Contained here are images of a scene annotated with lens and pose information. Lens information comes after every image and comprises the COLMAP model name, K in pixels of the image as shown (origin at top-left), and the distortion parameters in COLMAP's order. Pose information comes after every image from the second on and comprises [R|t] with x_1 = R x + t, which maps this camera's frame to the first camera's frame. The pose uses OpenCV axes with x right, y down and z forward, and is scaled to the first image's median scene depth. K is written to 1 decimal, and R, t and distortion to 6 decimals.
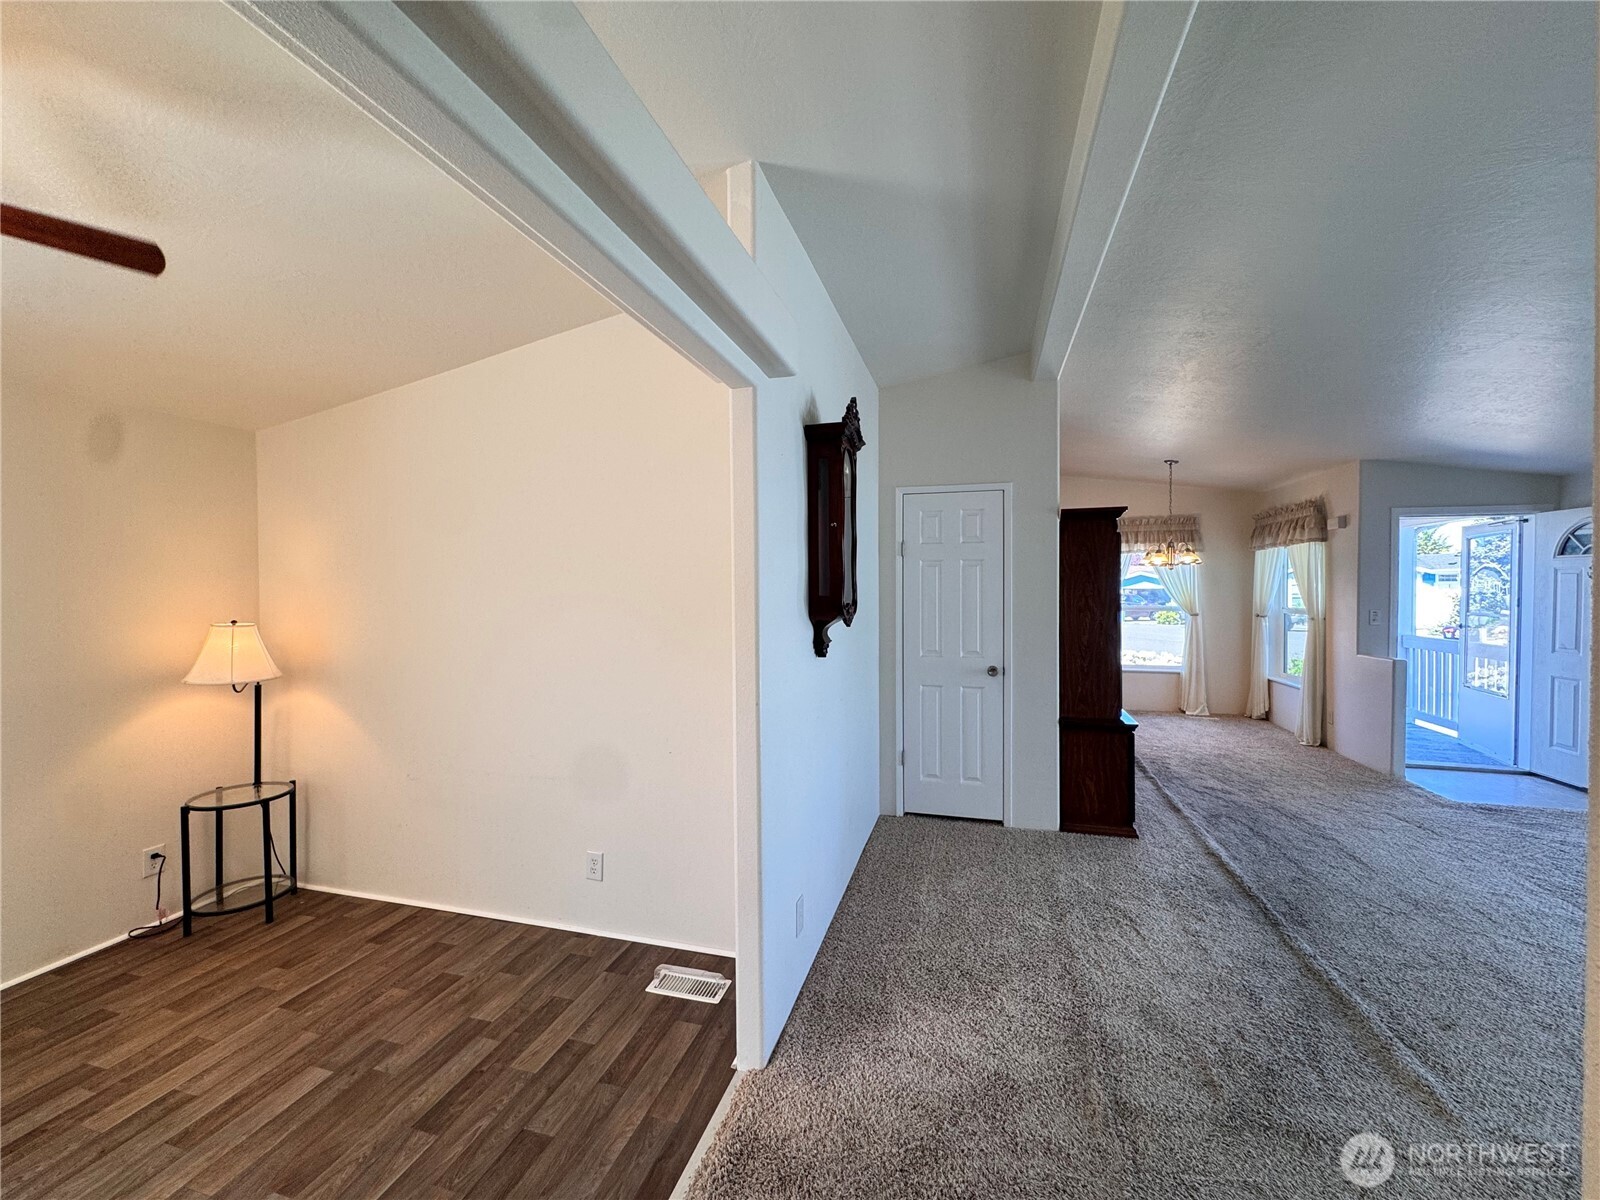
lens RADIAL K [[637.8, 0, 799.9], [0, 637.8, 597.0], [0, 0, 1]] dist [-0.002646, 0.000009]
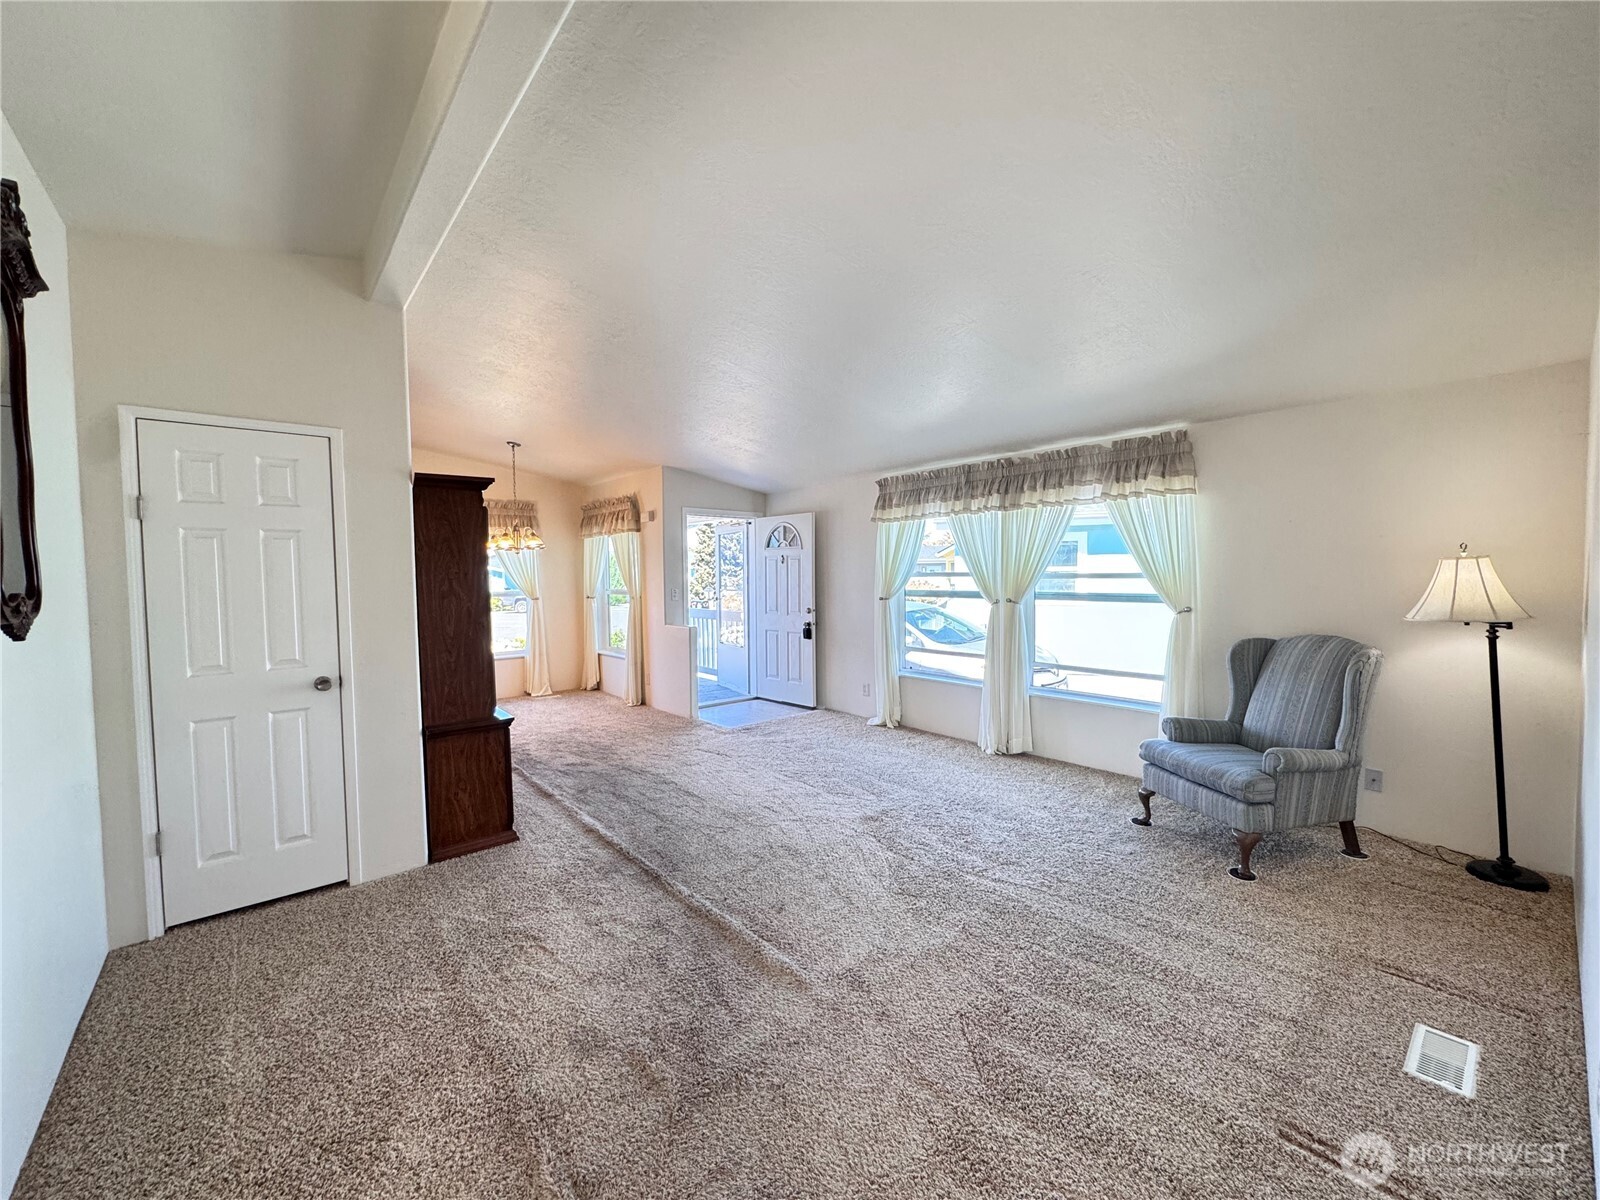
lens RADIAL K [[637.5, 0, 800.2], [0, 637.5, 596.6], [0, 0, 1]] dist [-0.002369, -0.000025]
pose [[0.554119, -0.037490, 0.831593, 0.001665], [0.023593, 0.999291, 0.029330, 0.008241], [-0.832103, 0.003367, 0.554610, 0.144850]]
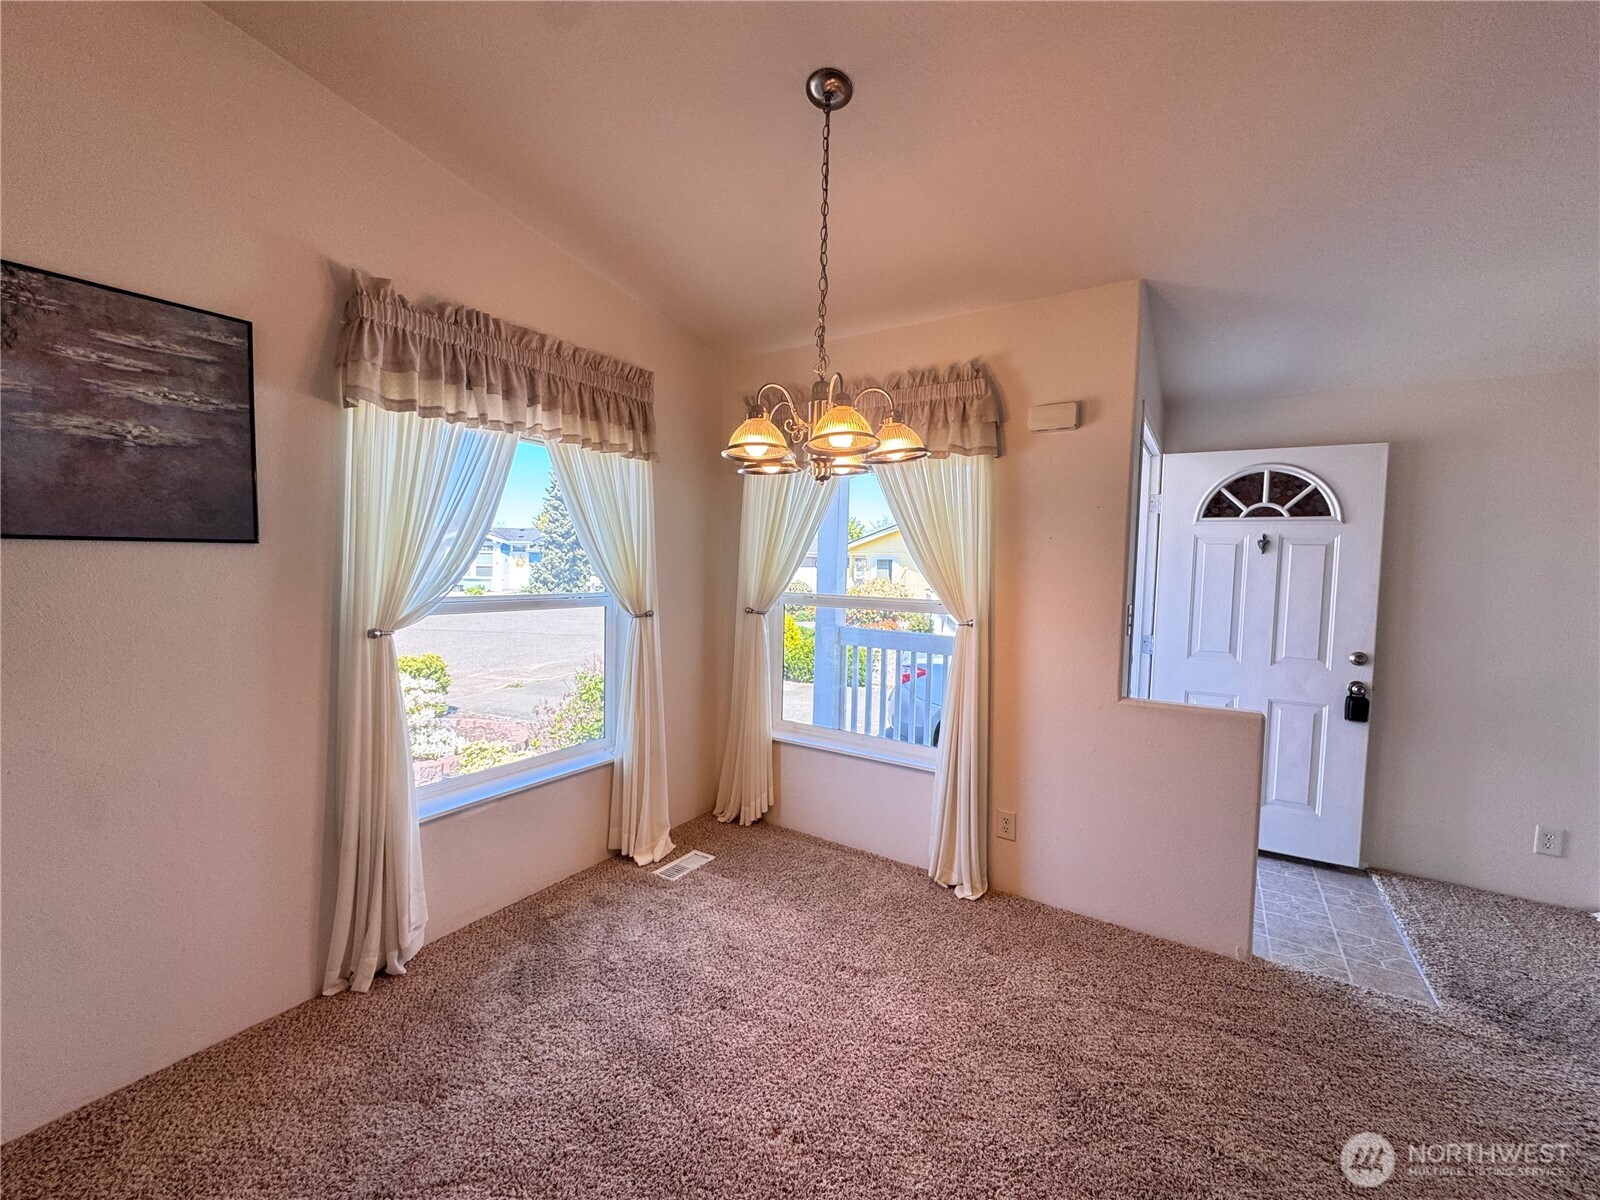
lens RADIAL K [[637.8, 0, 799.9], [0, 637.8, 597.0], [0, 0, 1]] dist [-0.002646, 0.000009]
pose [[0.290535, -0.038991, 0.956070, 0.507853], [-0.012488, 0.998930, 0.044534, -0.005616], [-0.956783, -0.024878, 0.289737, 1.539596]]
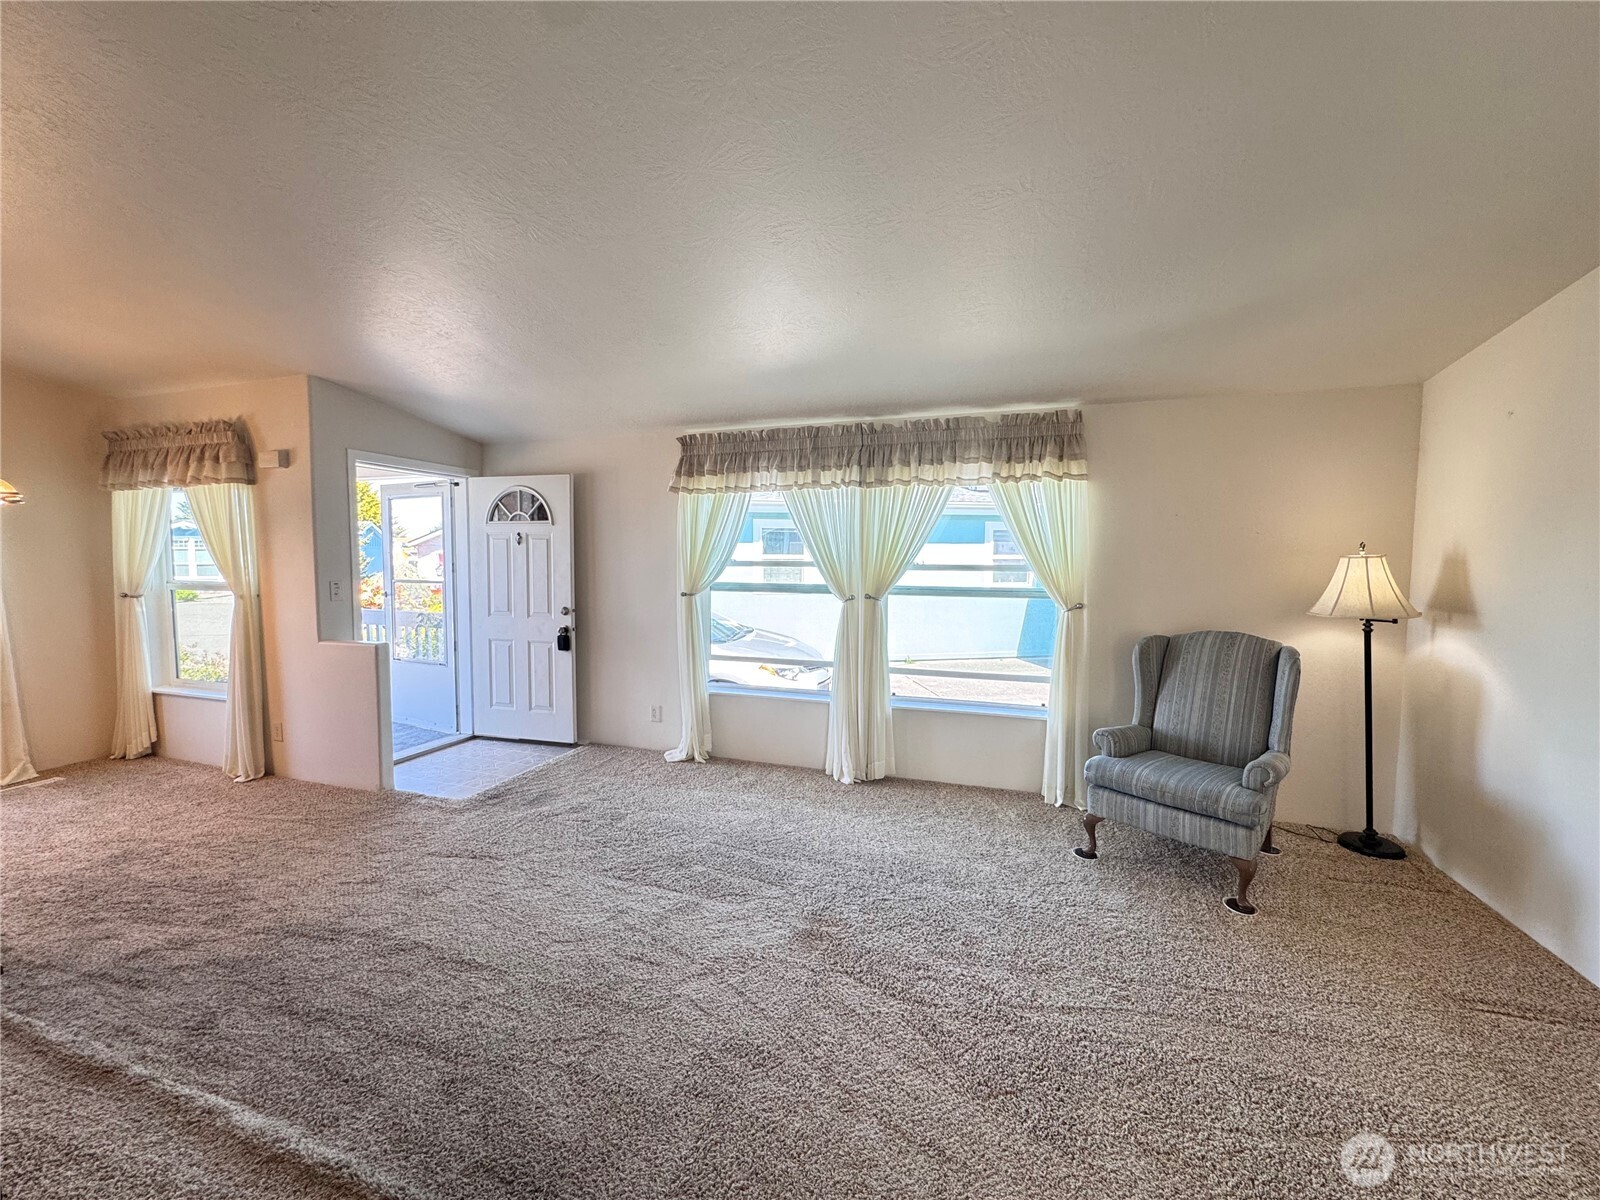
lens RADIAL K [[637.5, 0, 800.2], [0, 637.5, 596.6], [0, 0, 1]] dist [-0.002369, -0.000025]
pose [[0.048149, -0.061784, 0.996927, 0.237740], [0.009804, 0.998066, 0.061381, -0.002714], [-0.998792, 0.006818, 0.048662, 0.571687]]
